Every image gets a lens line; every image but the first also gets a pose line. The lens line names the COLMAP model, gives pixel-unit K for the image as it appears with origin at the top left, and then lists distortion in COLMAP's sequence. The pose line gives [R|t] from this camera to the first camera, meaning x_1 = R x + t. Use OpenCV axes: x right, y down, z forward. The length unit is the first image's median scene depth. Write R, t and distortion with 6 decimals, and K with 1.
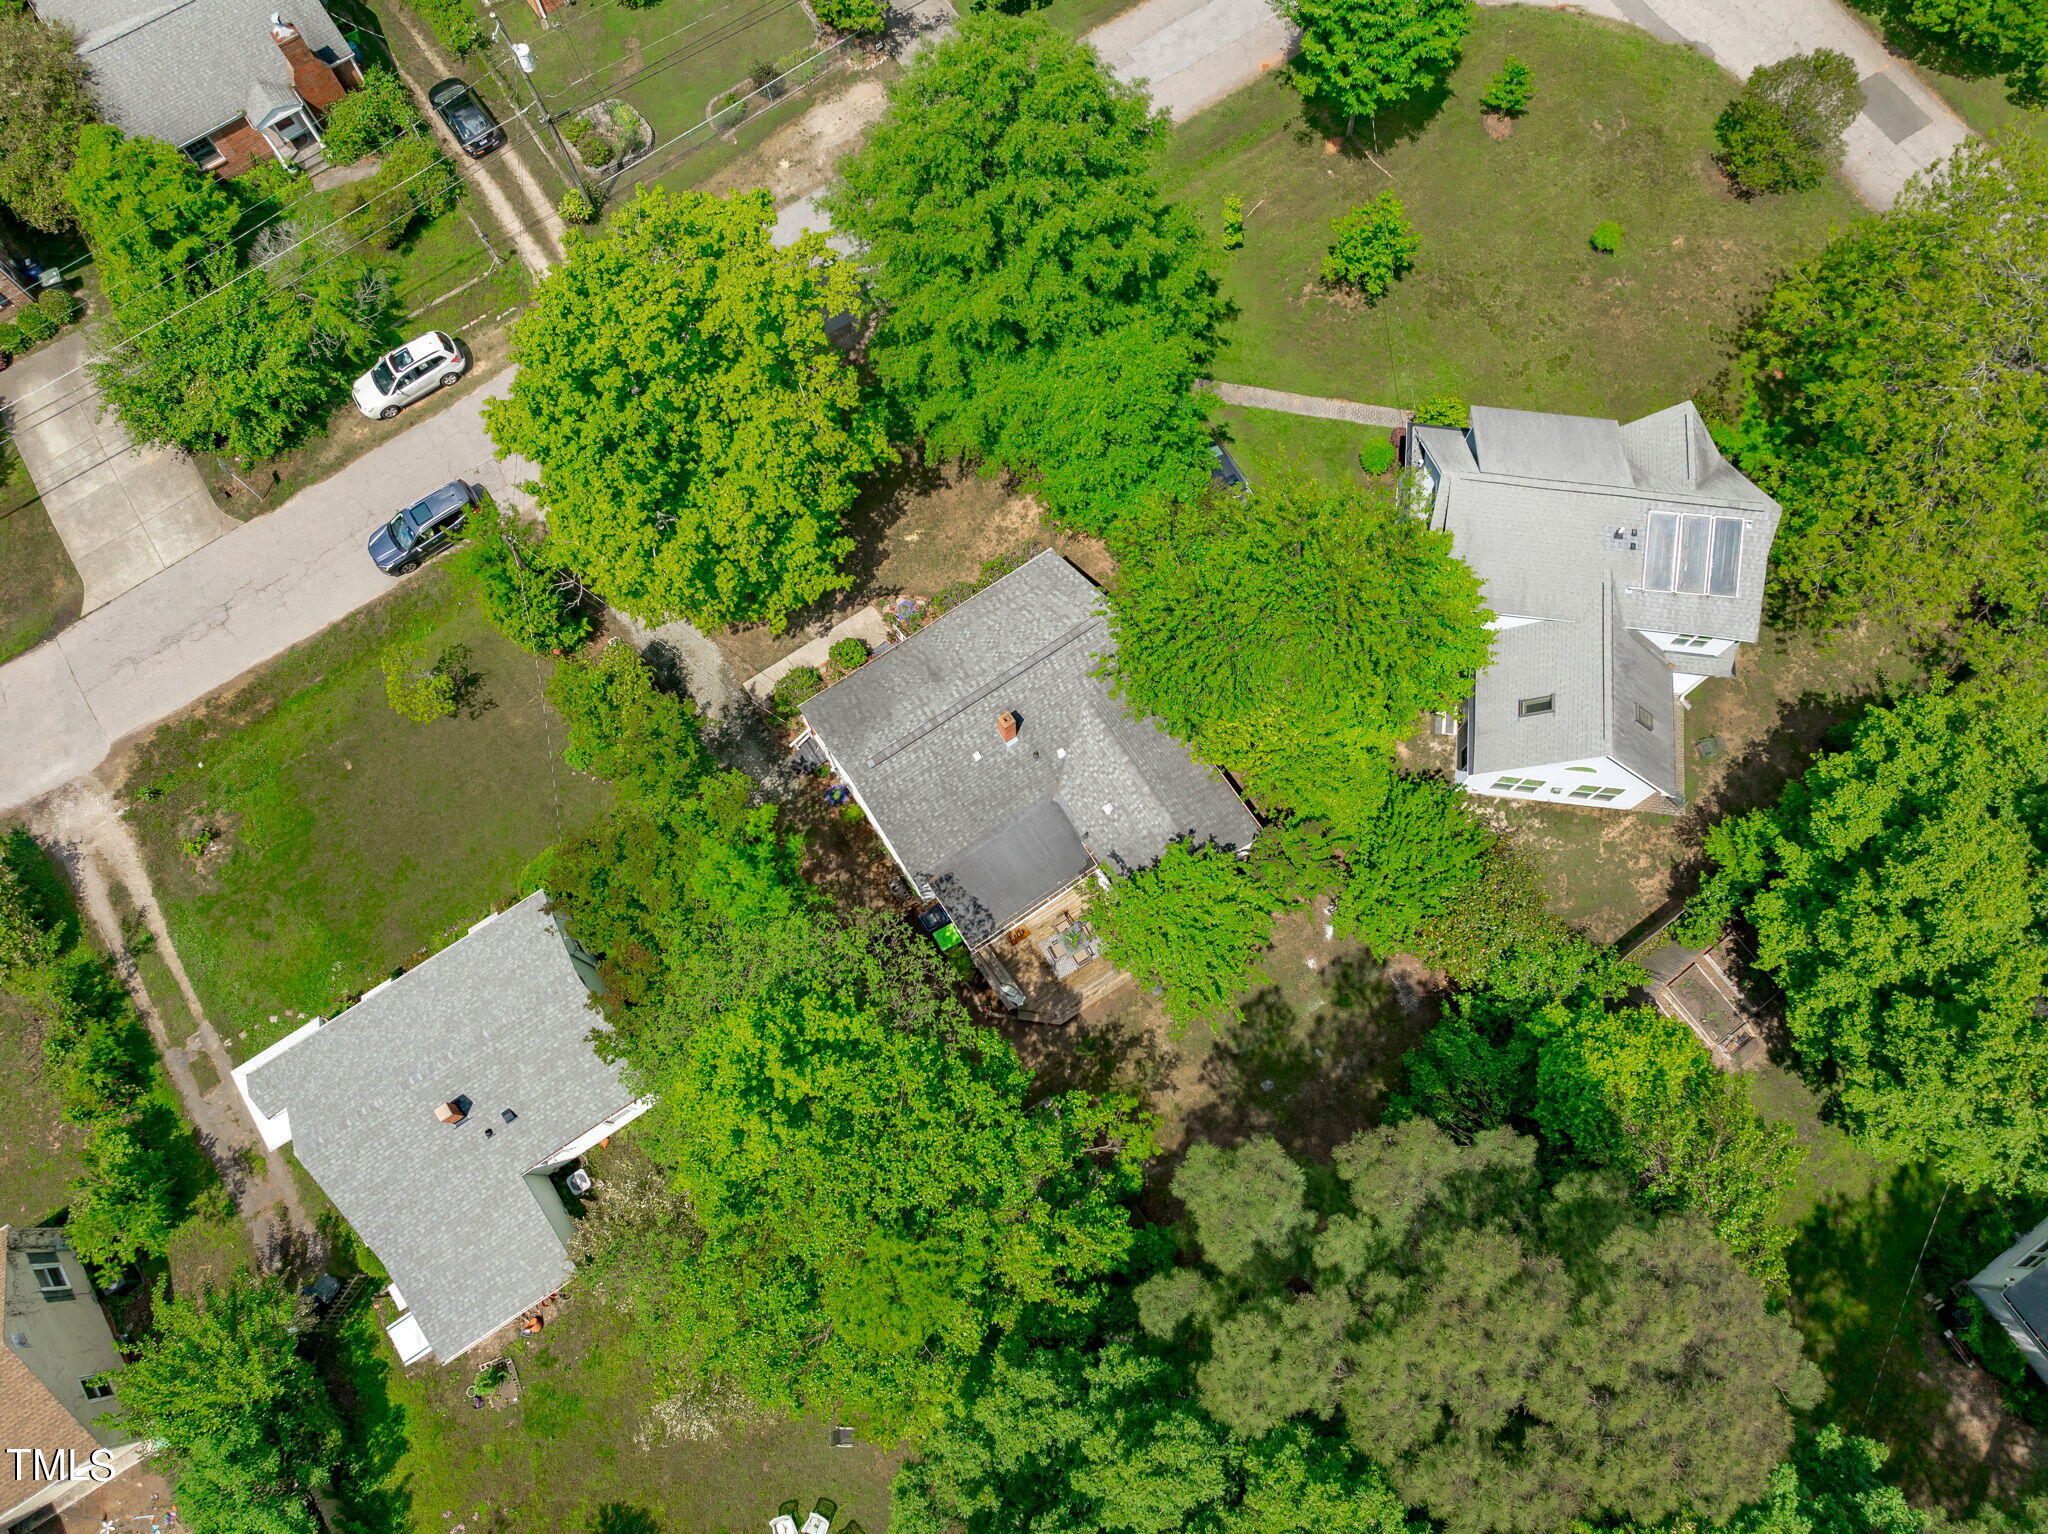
lens RADIAL K [[1424.2, 0, 1036.8], [0, 1424.2, 762.8], [0, 0, 1]] dist [-0.061871, 0.032927]
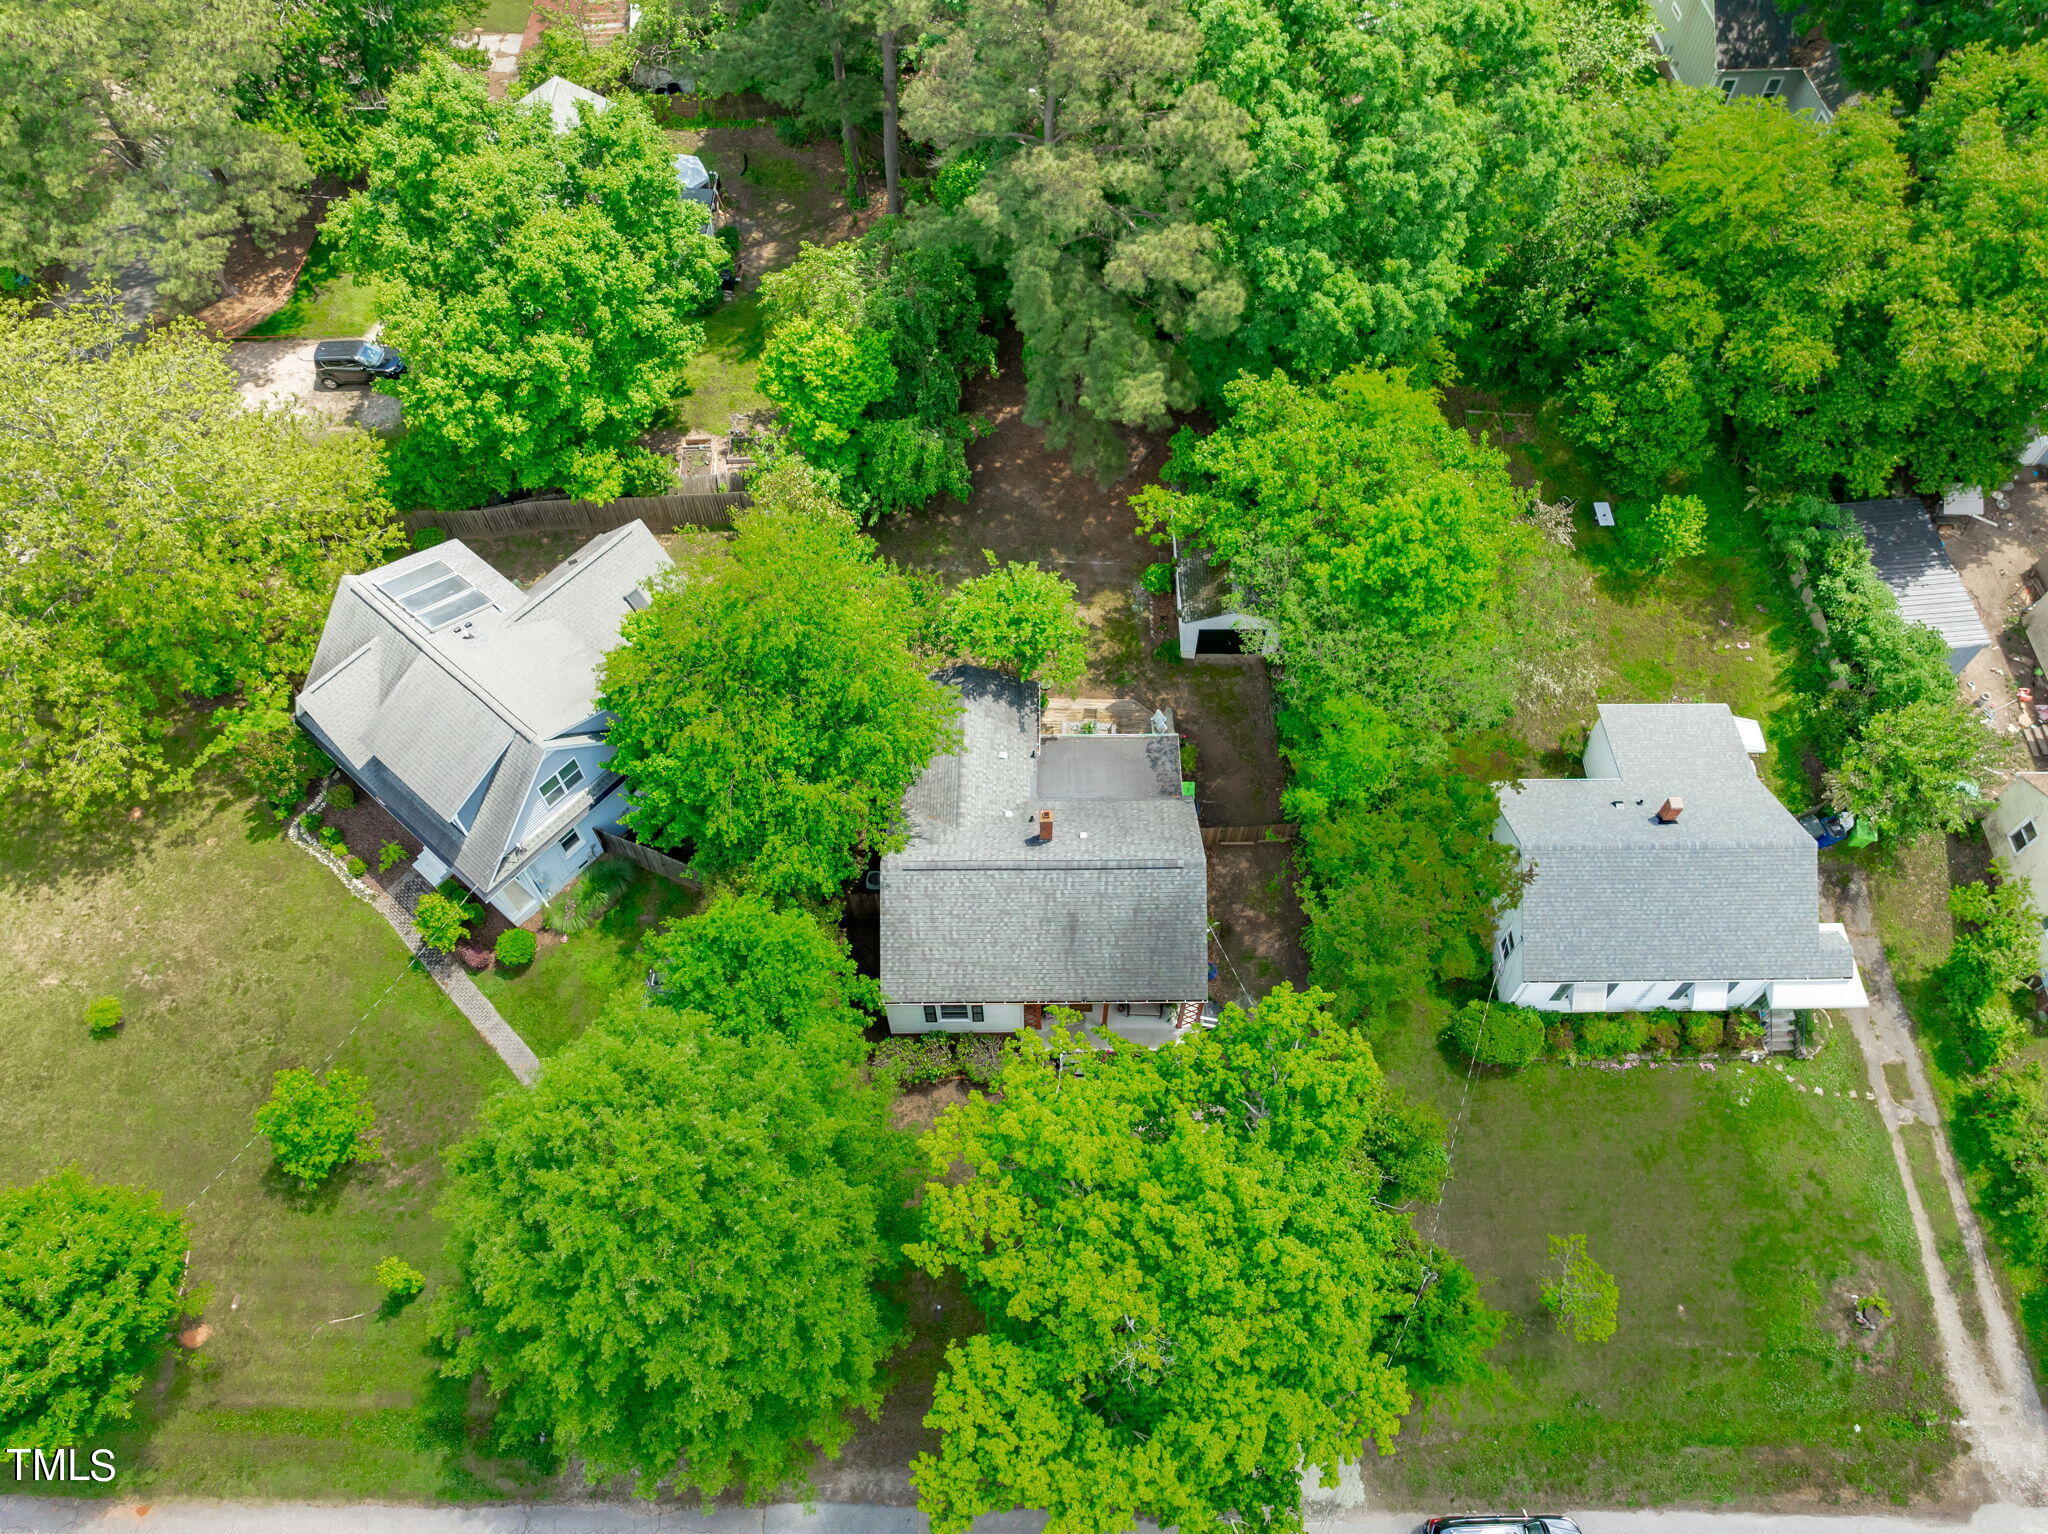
lens RADIAL K [[1424.2, 0, 1012.6], [0, 1424.2, 770.1], [0, 0, 1]] dist [-0.061871, 0.032927]
pose [[-0.825787, -0.474489, 0.304853, -0.272720], [0.542580, -0.520896, 0.658995, -0.642320], [-0.153889, 0.709597, 0.687598, 0.261887]]
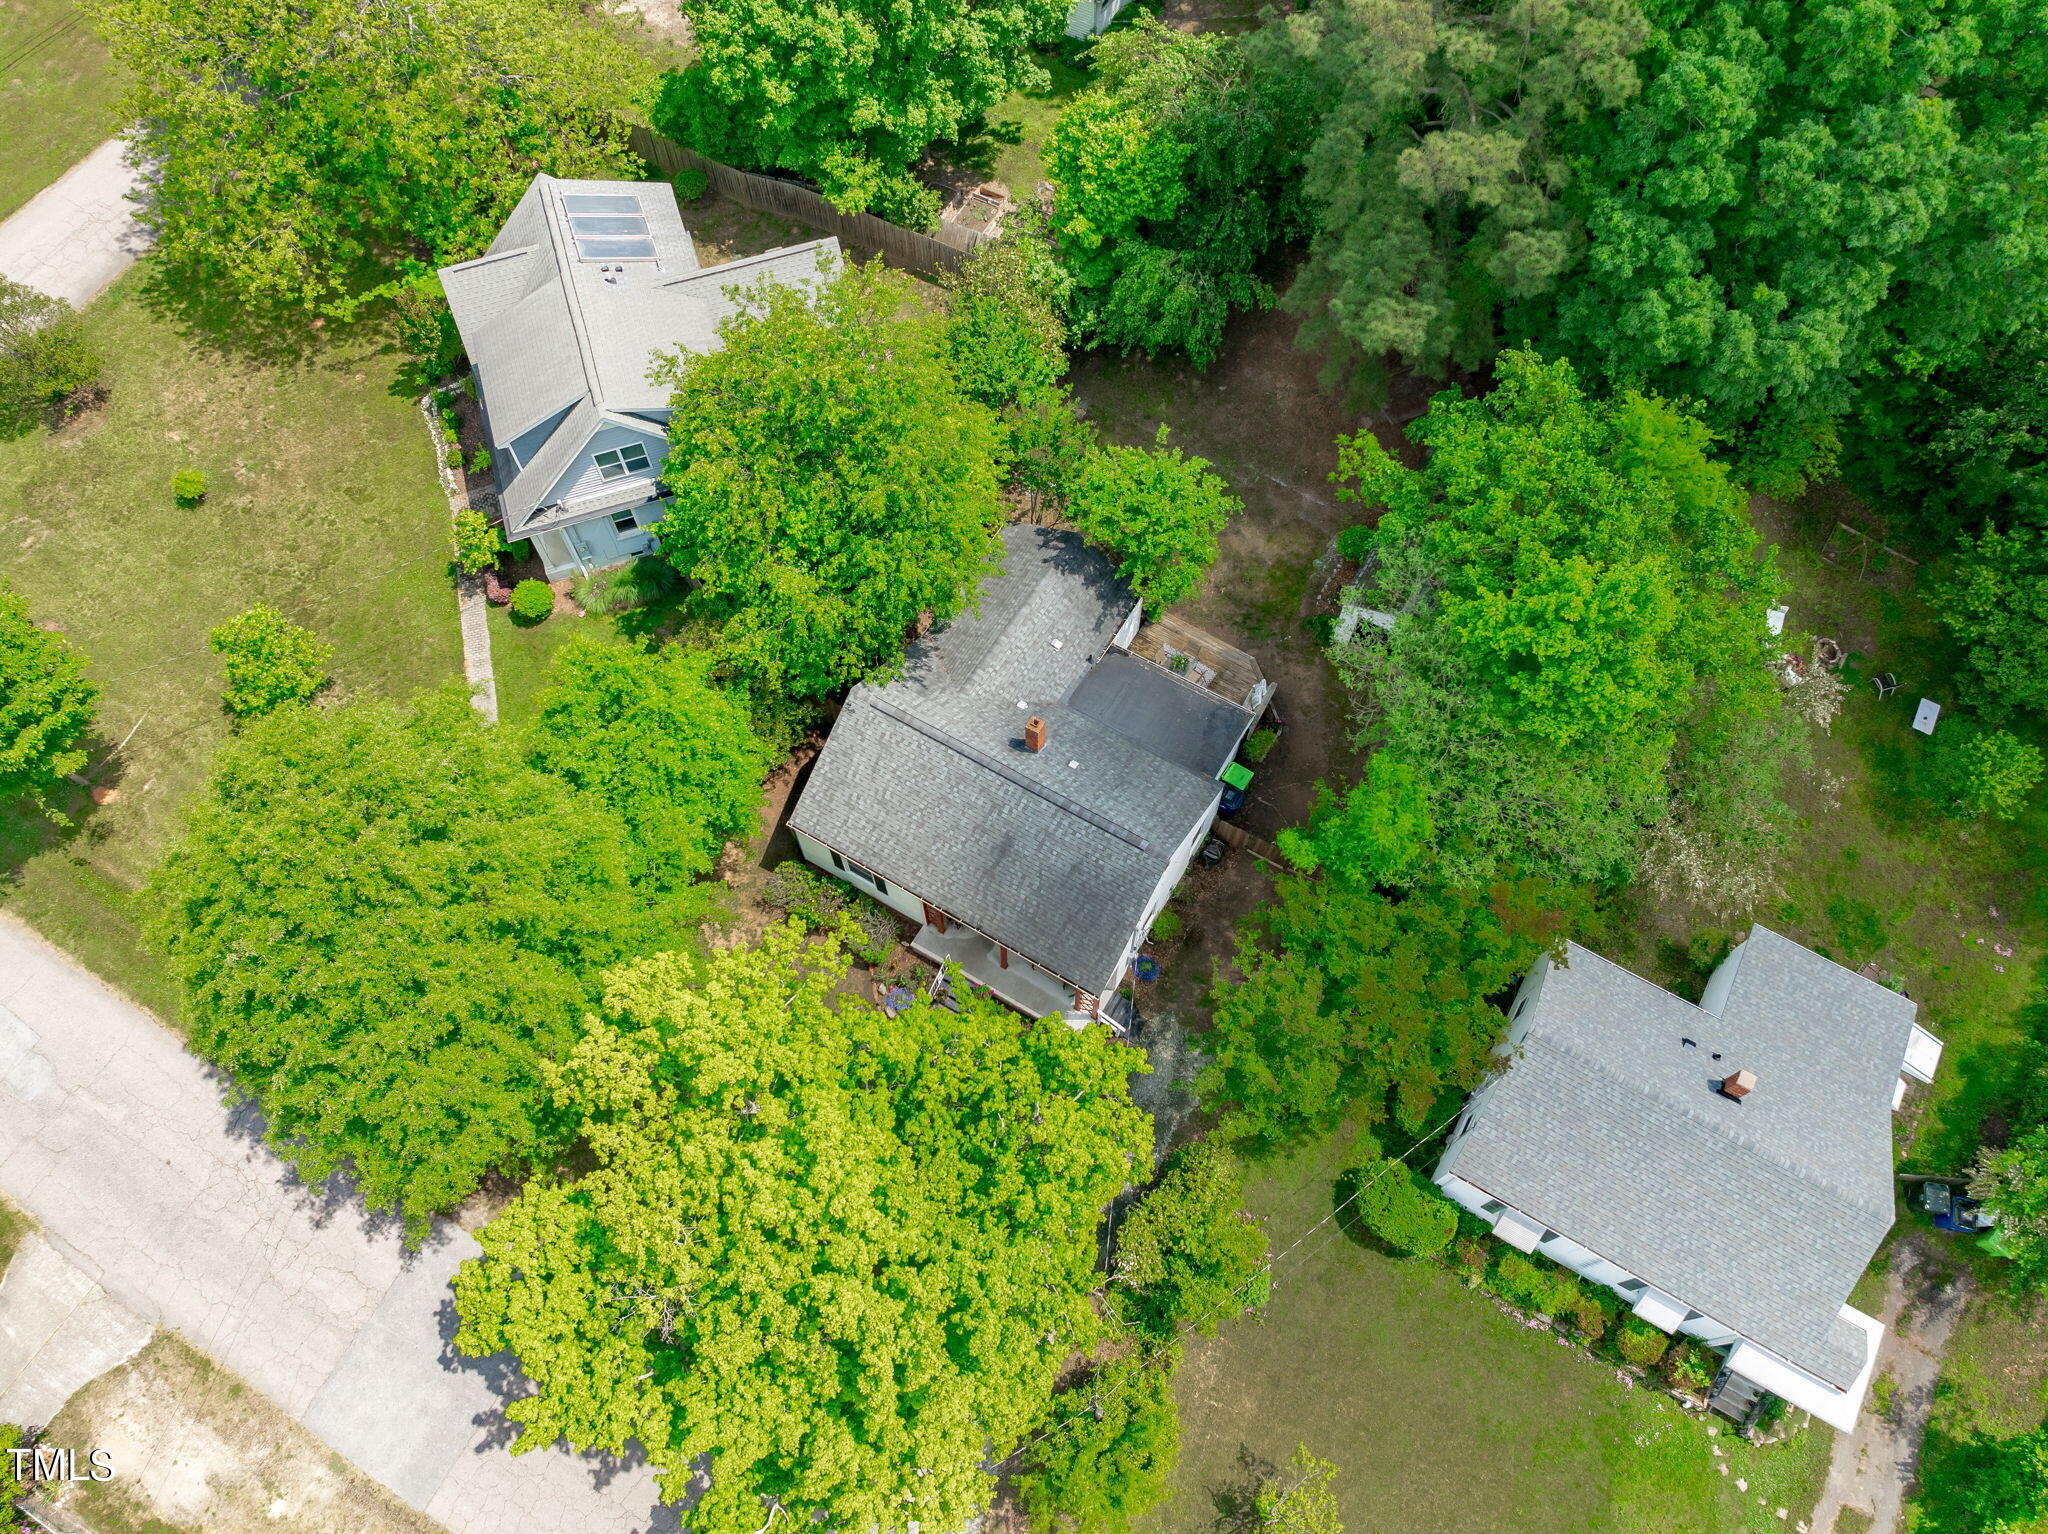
lens RADIAL K [[1424.2, 0, 1015.2], [0, 1424.2, 763.0], [0, 0, 1]] dist [-0.061871, 0.032927]
pose [[-0.421025, -0.814423, 0.399316, -0.359397], [0.869916, -0.237880, 0.432041, -0.396923], [-0.256875, 0.529272, 0.808633, 0.278280]]
